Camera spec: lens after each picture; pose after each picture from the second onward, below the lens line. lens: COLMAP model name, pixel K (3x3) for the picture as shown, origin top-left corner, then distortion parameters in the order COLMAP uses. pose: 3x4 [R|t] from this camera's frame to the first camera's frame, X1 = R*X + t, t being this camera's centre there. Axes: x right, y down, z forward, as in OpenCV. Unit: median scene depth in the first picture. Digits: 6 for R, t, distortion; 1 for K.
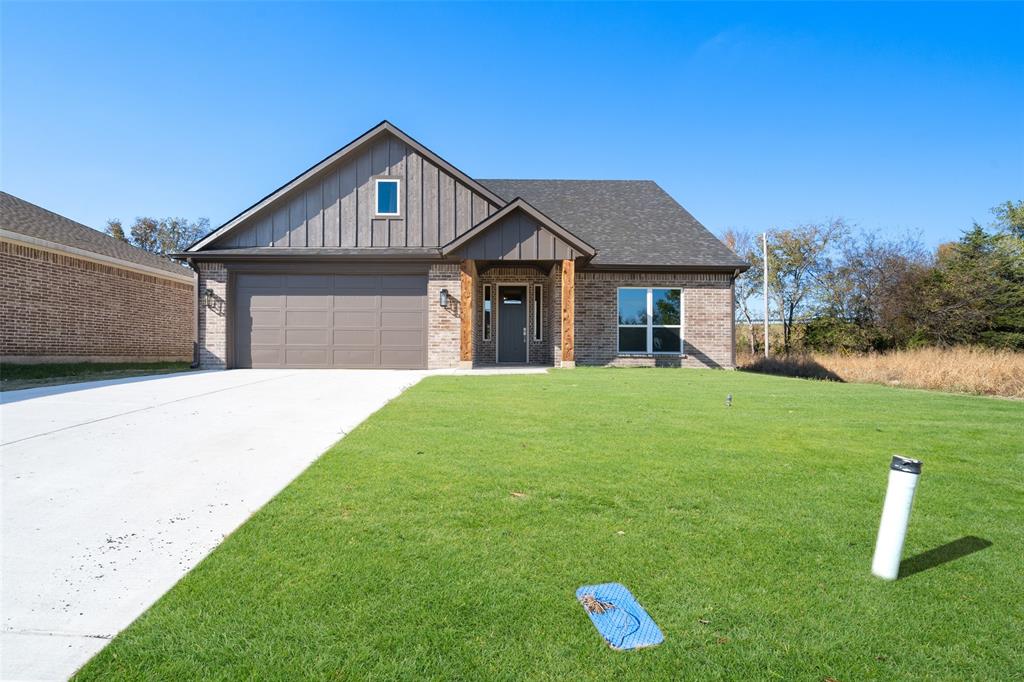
lens RADIAL K [[469.3, 0, 510.4], [0, 469.3, 374.6], [0, 0, 1]] dist [-0.002841, -0.000765]
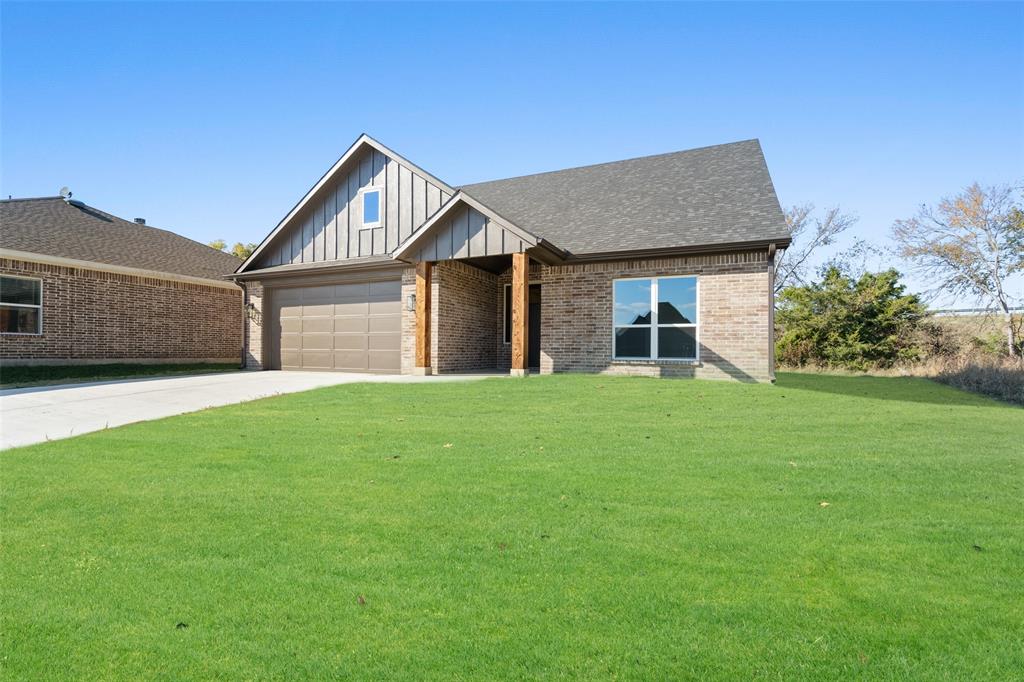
lens RADIAL K [[469.3, 0, 505.7], [0, 469.3, 374.2], [0, 0, 1]] dist [-0.002841, -0.000765]
pose [[0.904497, 0.022585, -0.425882, 0.455498], [-0.021831, 0.999740, 0.006654, -0.023370], [0.425922, 0.003279, 0.904754, 0.191175]]
